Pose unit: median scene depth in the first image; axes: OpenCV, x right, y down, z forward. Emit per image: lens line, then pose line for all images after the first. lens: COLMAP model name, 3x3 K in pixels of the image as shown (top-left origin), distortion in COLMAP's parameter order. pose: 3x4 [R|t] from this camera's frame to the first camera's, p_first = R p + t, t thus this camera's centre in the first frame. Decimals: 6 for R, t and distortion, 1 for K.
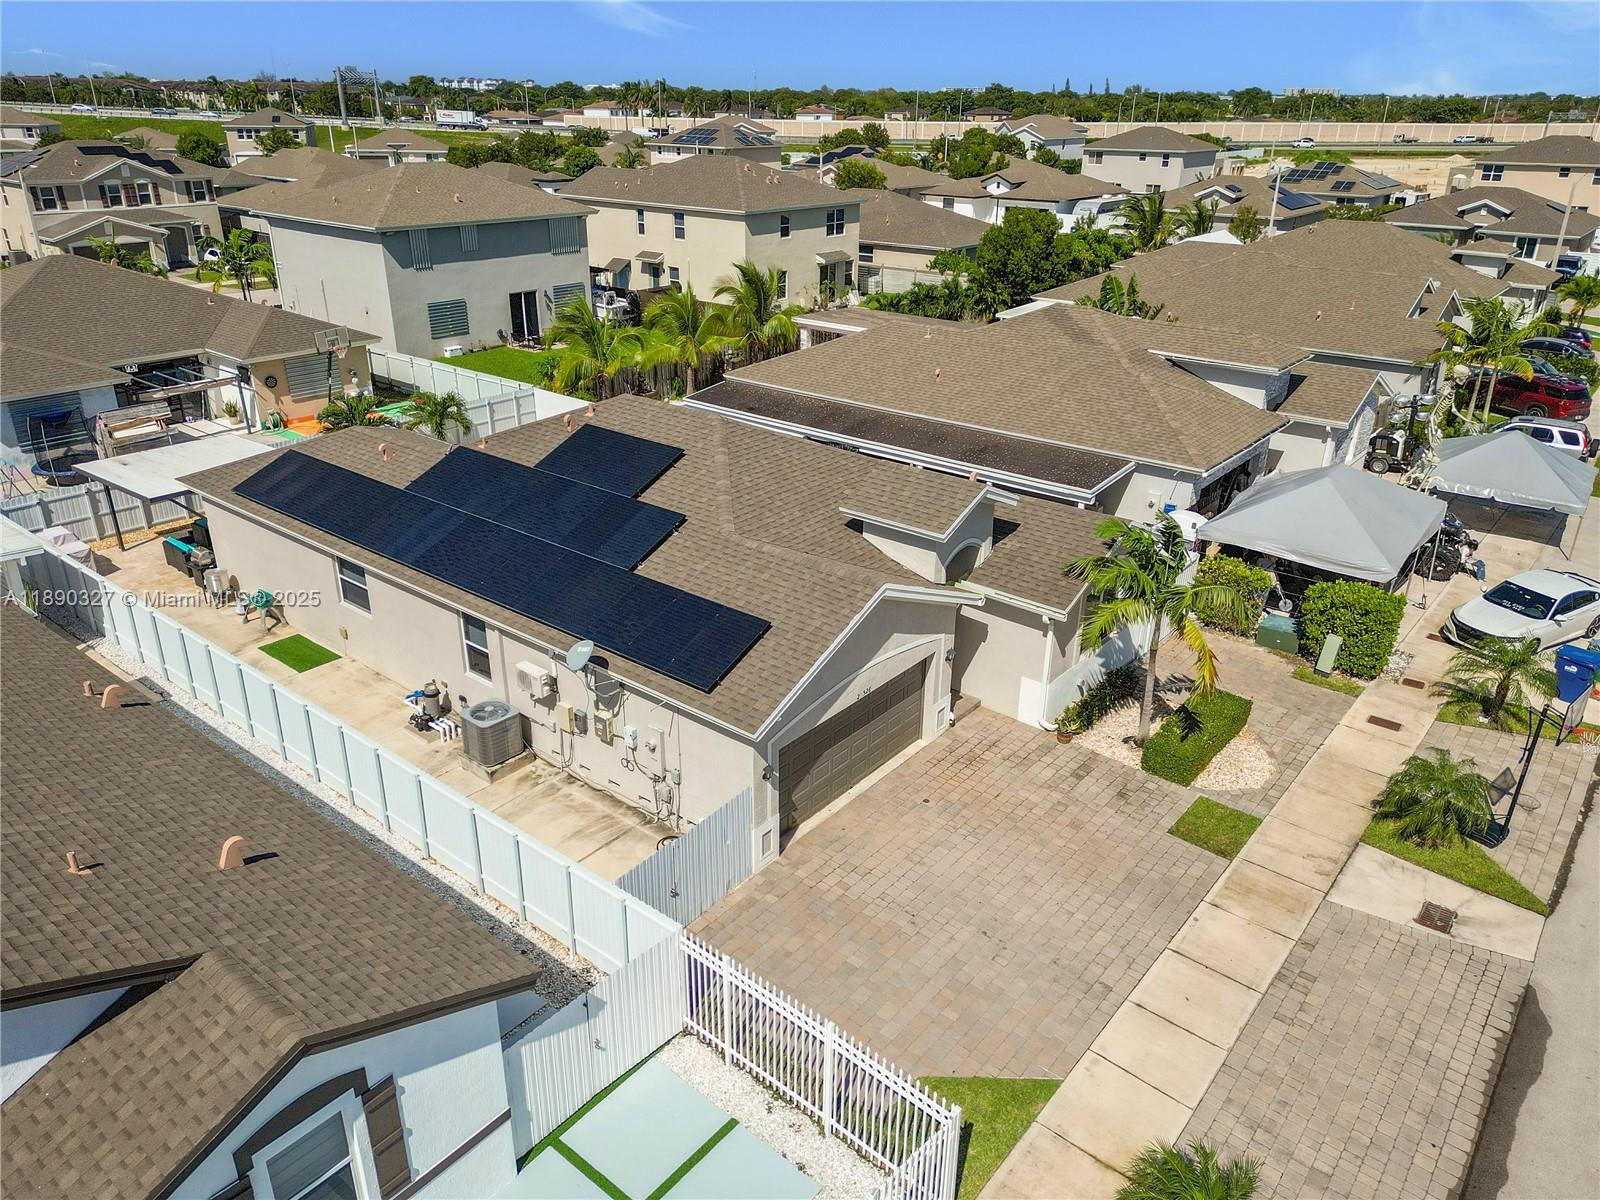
lens RADIAL K [[1124.2, 0, 800.0], [0, 1124.2, 600.0], [0, 0, 1]] dist [0.072152, -0.071253]
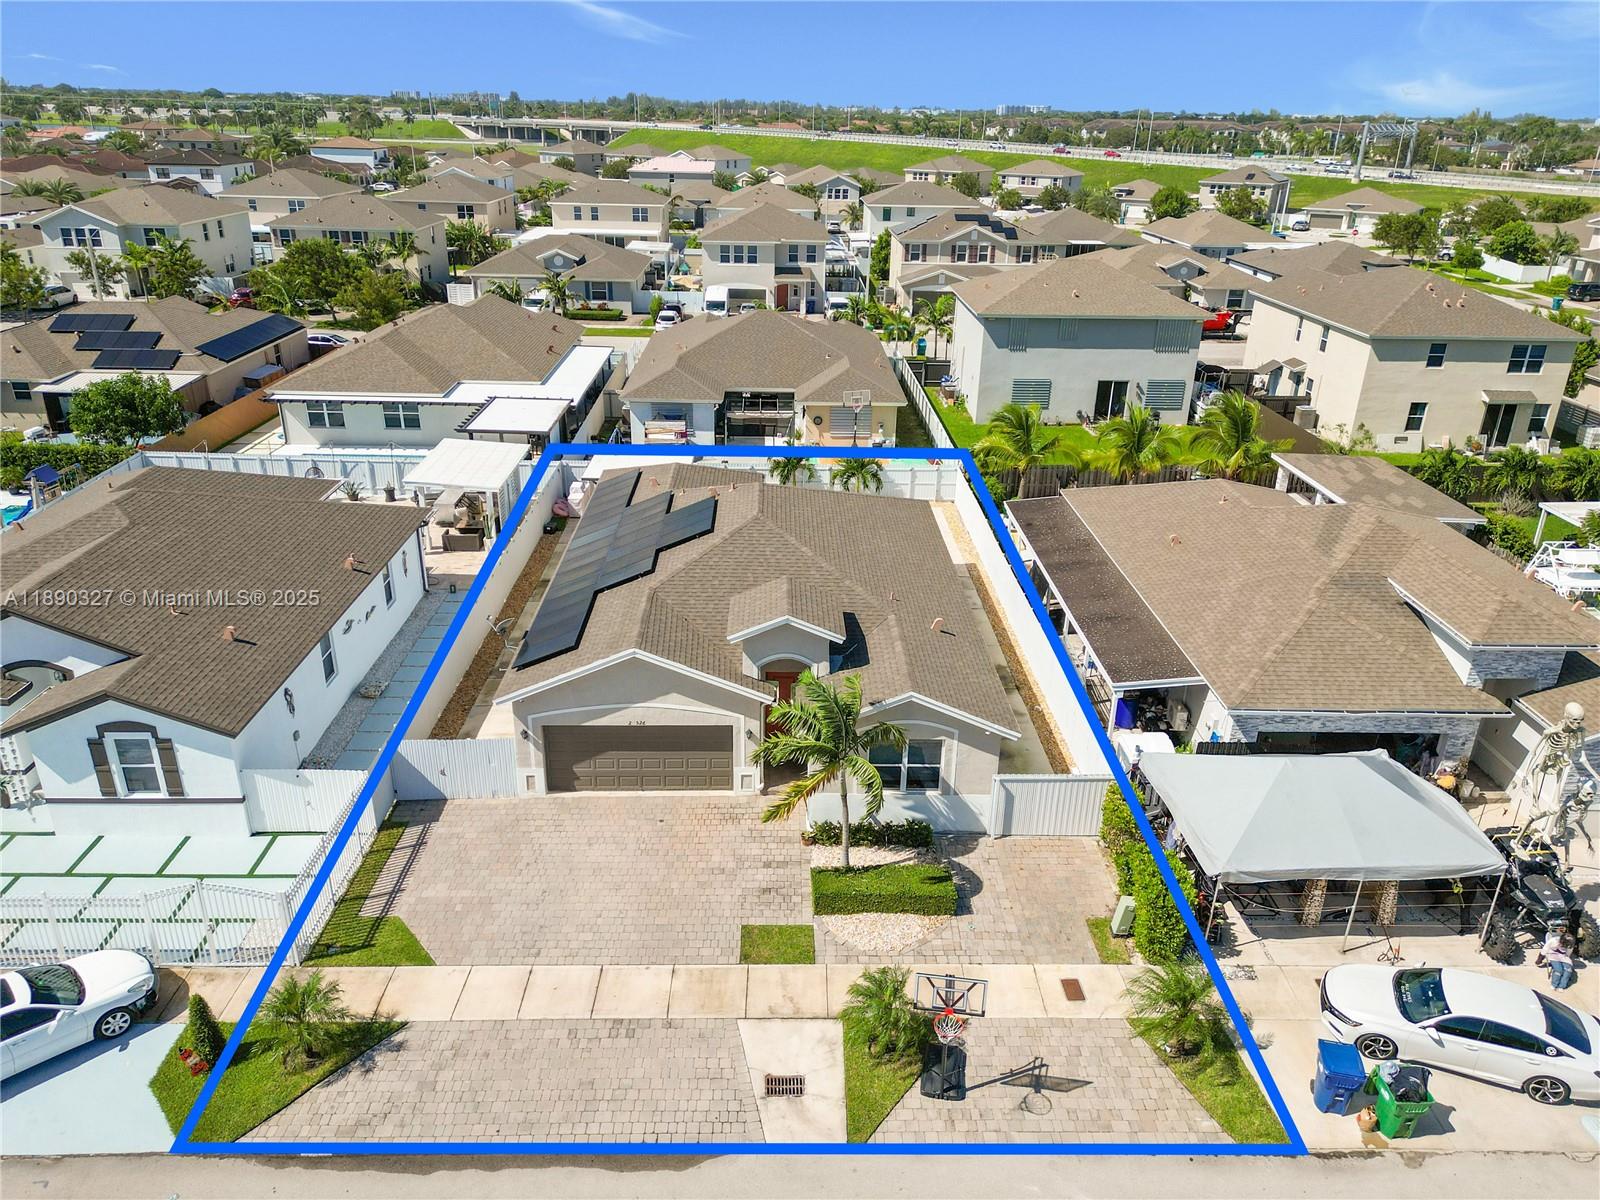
lens RADIAL K [[1124.2, 0, 800.0], [0, 1124.2, 600.0], [0, 0, 1]] dist [0.072152, -0.071253]
pose [[0.648816, 0.304327, -0.697440, 0.669882], [-0.320594, 0.940552, 0.112166, -0.169139], [0.690114, 0.150820, 0.707811, 0.080516]]
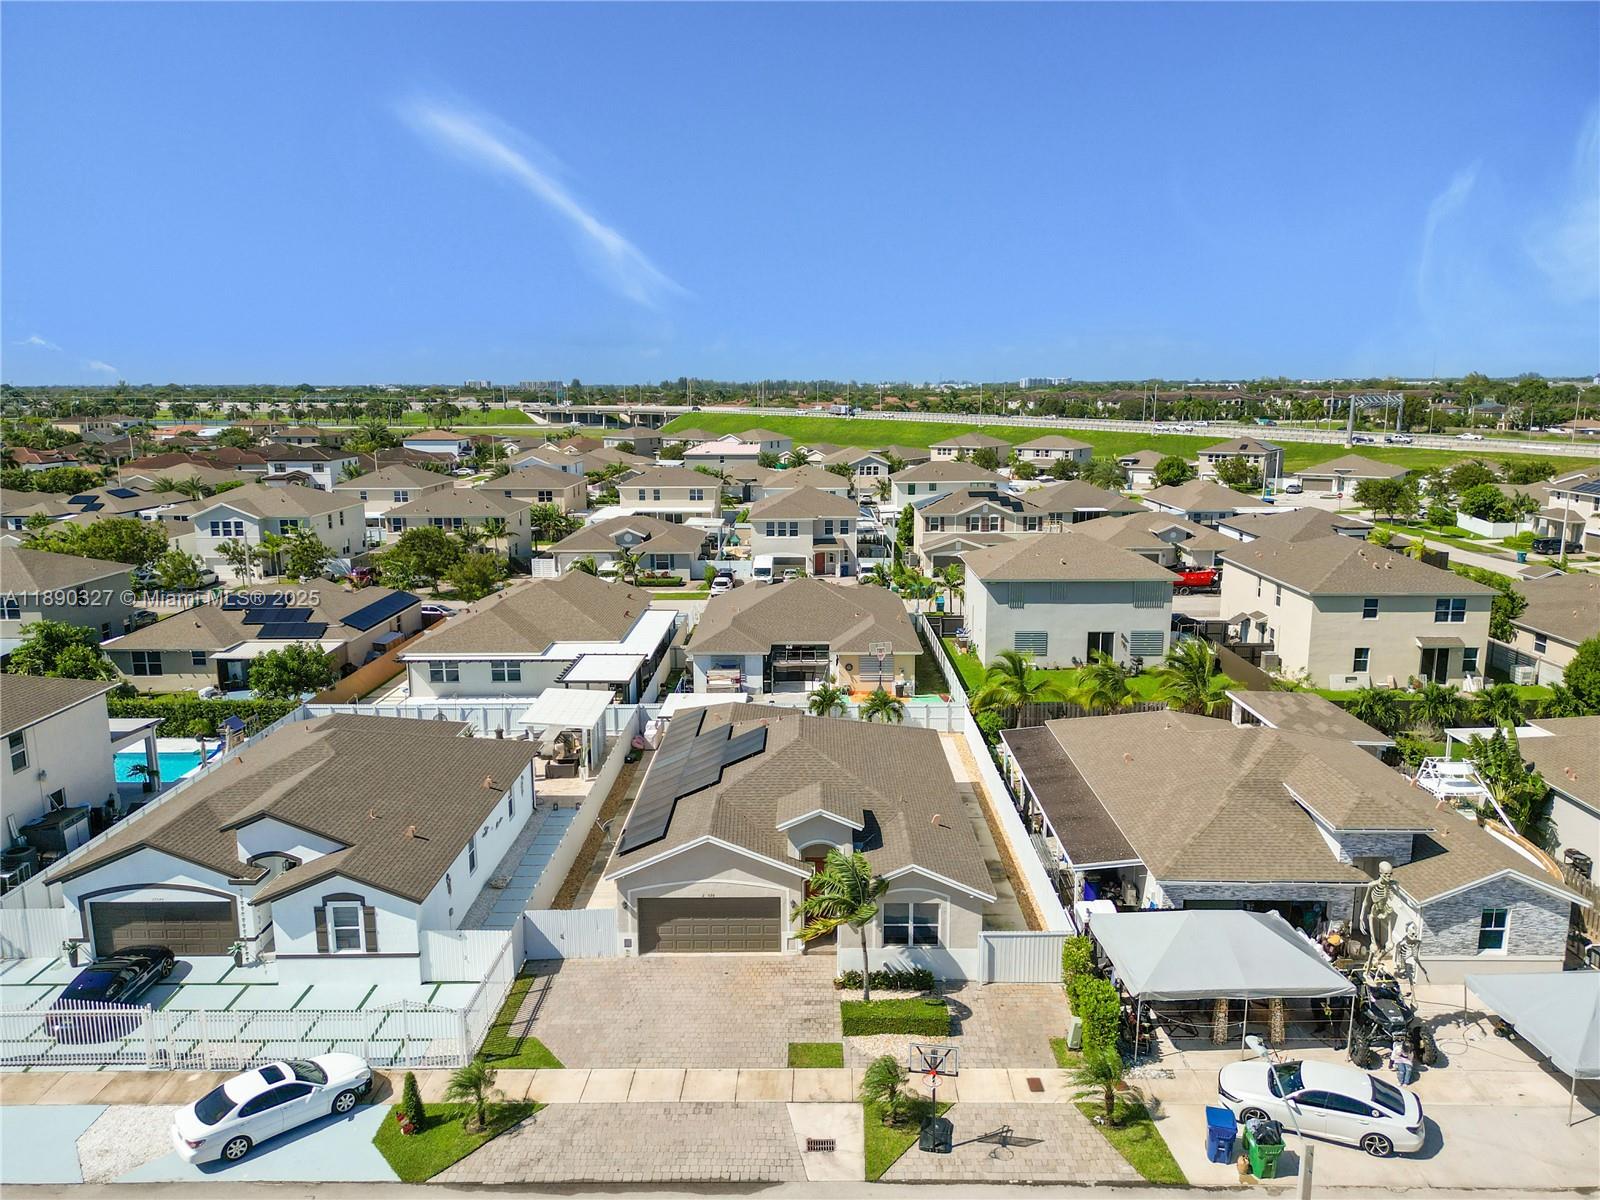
lens RADIAL K [[1122.3, 0, 800.0], [0, 1122.3, 600.0], [0, 0, 1]] dist [0.084794, -0.089379]
pose [[0.623595, 0.133158, -0.770324, 0.911458], [-0.306699, 0.948057, -0.084399, -0.160148], [0.719073, 0.288888, 0.632043, -0.120827]]
